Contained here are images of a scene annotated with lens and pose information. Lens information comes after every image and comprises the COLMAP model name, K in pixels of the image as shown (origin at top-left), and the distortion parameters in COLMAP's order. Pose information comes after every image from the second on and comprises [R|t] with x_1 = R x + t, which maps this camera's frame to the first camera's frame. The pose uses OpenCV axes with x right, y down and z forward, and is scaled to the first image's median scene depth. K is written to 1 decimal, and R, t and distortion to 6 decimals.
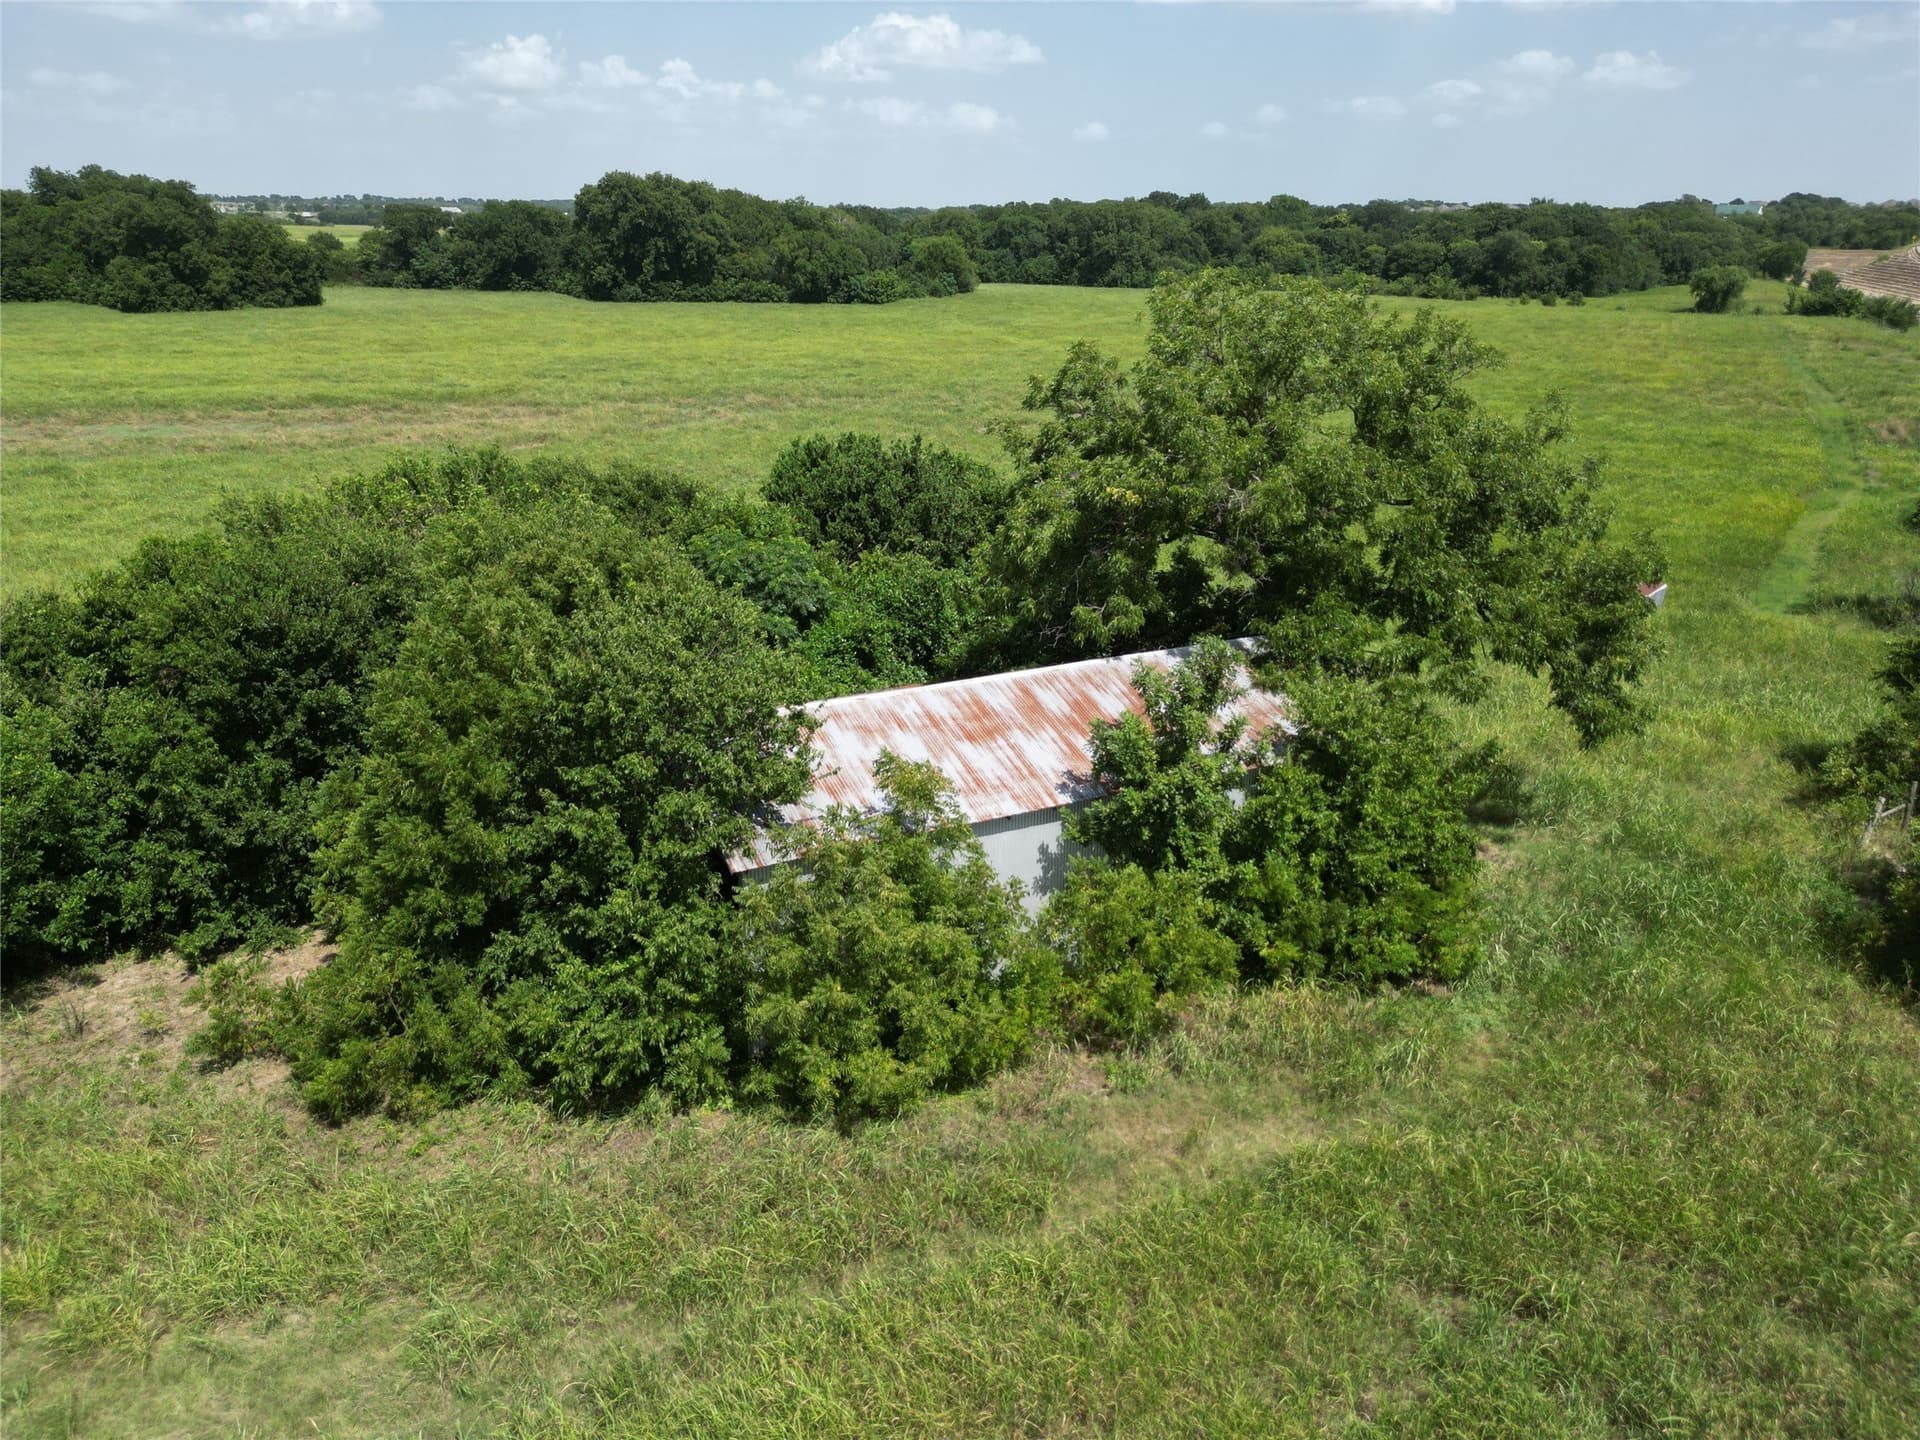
lens RADIAL K [[1371.3, 0, 964.8], [0, 1371.3, 731.3], [0, 0, 1]] dist [0.064761, -0.059618]
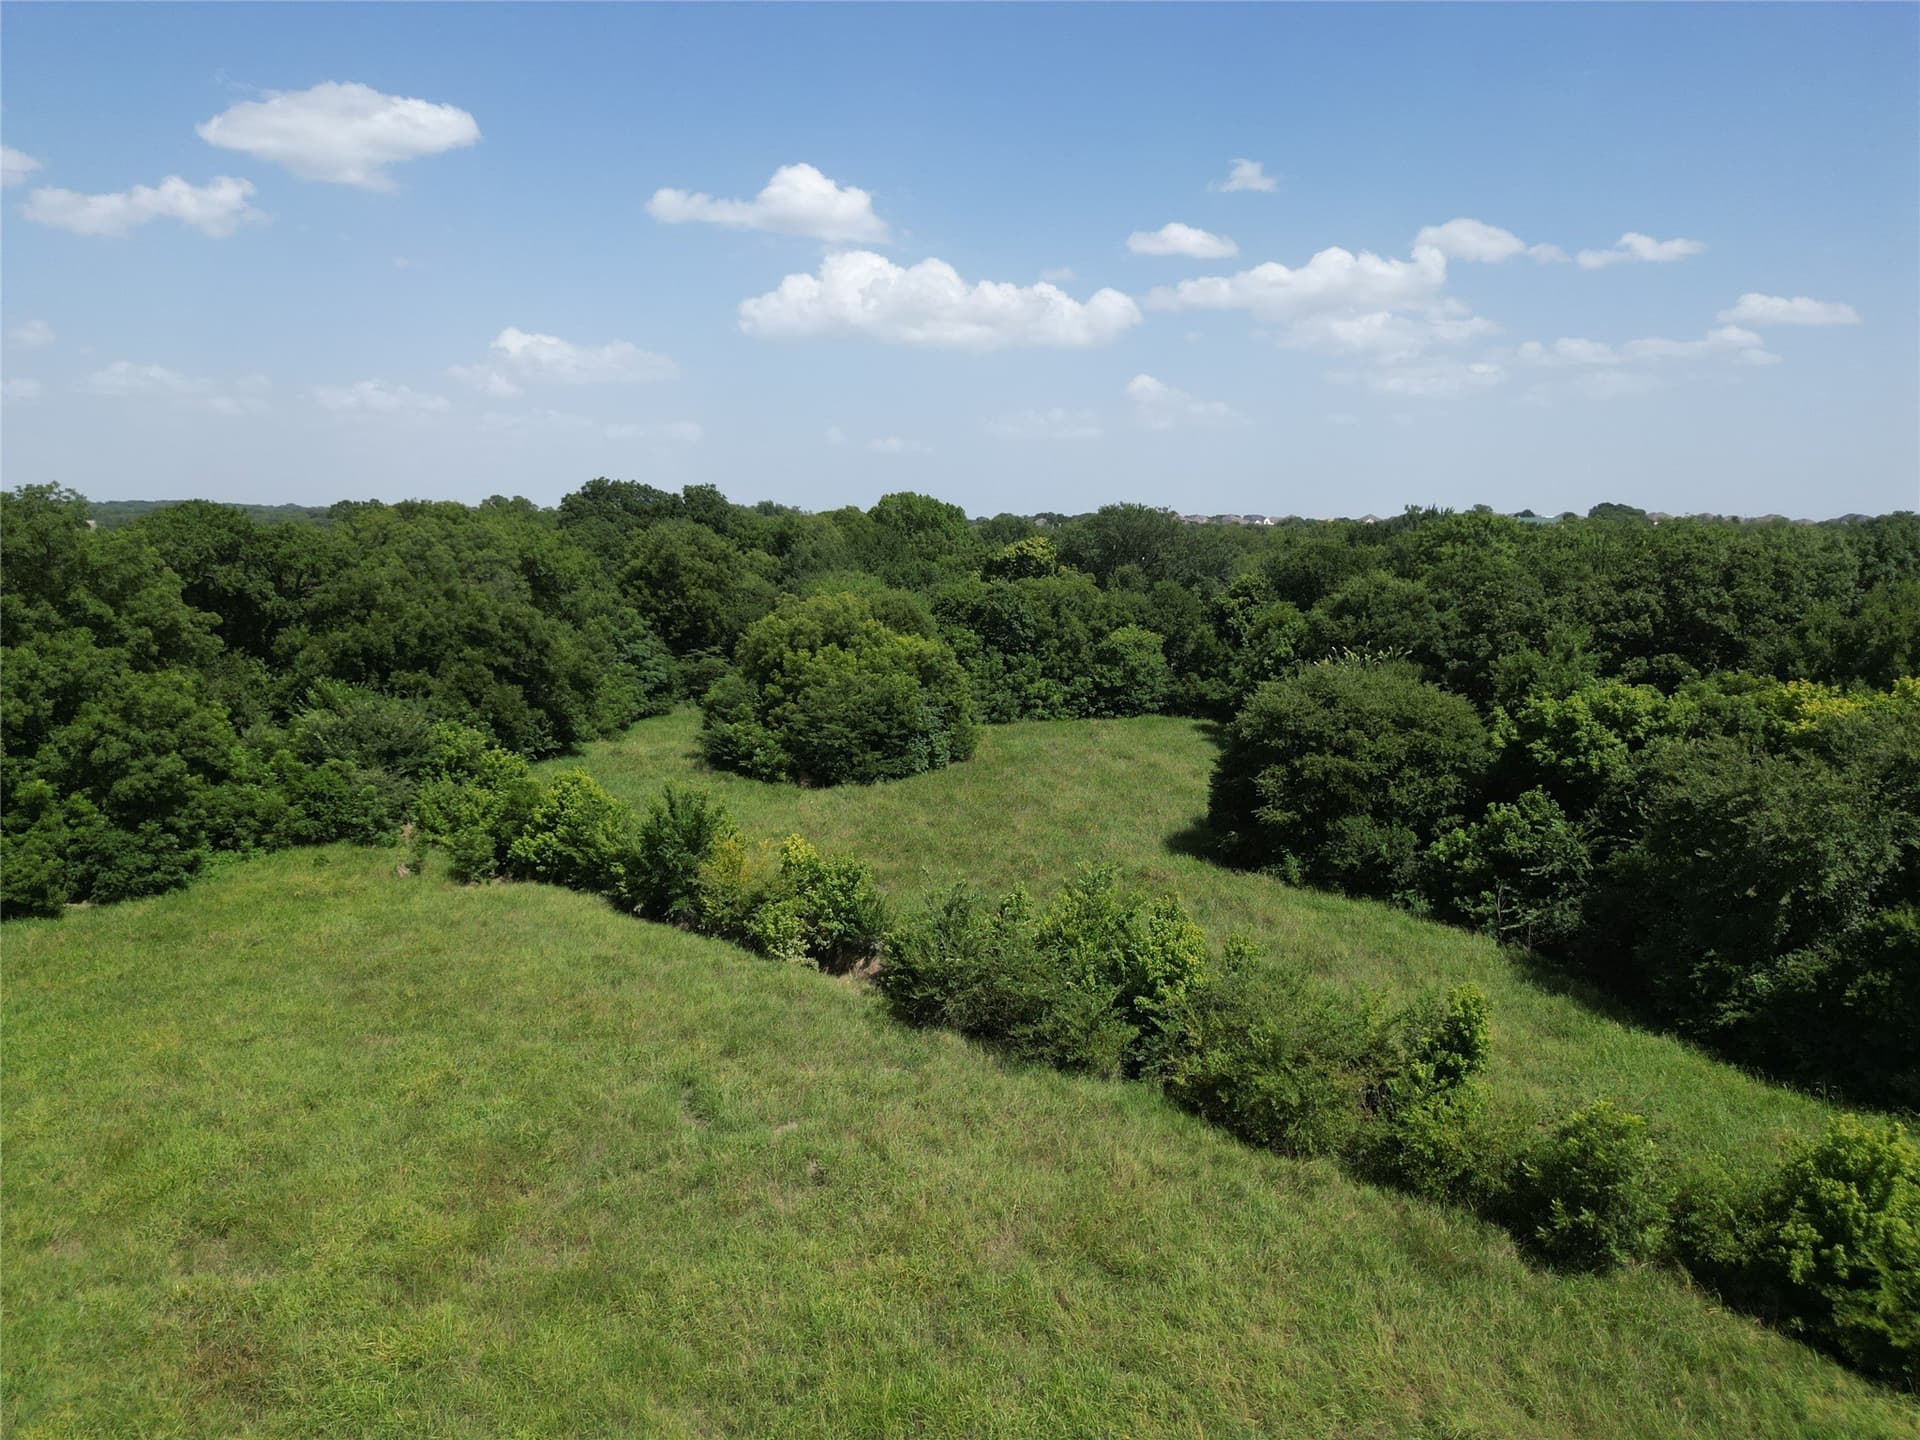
lens RADIAL K [[1371.3, 0, 978.5], [0, 1371.3, 718.0], [0, 0, 1]] dist [0.064761, -0.059618]
pose [[0.979724, -0.028038, 0.198381, 1.488895], [0.069457, 0.976286, -0.205037, -2.052432], [-0.187927, 0.214659, 0.958439, 5.375142]]
